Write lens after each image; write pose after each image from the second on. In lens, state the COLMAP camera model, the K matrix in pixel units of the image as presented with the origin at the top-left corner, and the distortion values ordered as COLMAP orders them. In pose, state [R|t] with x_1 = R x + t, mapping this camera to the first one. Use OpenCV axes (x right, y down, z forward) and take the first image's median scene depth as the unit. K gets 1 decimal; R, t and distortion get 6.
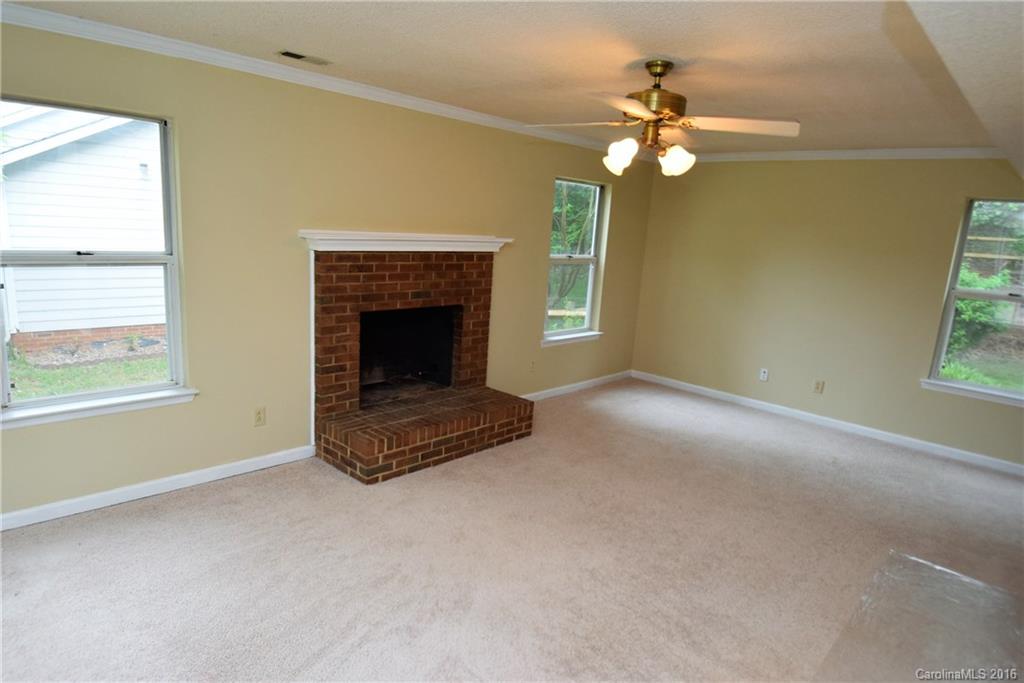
lens RADIAL K [[596.0, 0, 512.0], [0, 596.0, 341.5], [0, 0, 1]] dist [-0.003883, -0.000845]
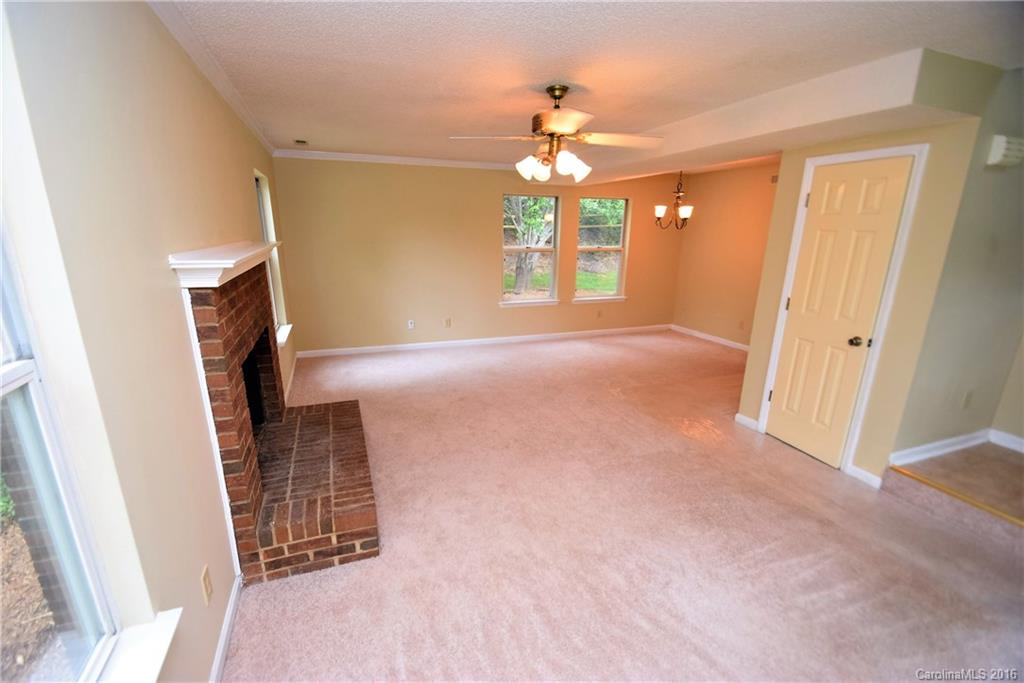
lens RADIAL K [[432.4, 0, 505.9], [0, 432.4, 344.6], [0, 0, 1]] dist [0.013515, 0.000130]
pose [[0.489439, -0.285114, 0.824112, -0.532302], [0.193432, 0.956995, 0.216208, -0.127016], [-0.850314, 0.053589, 0.523540, 0.482712]]
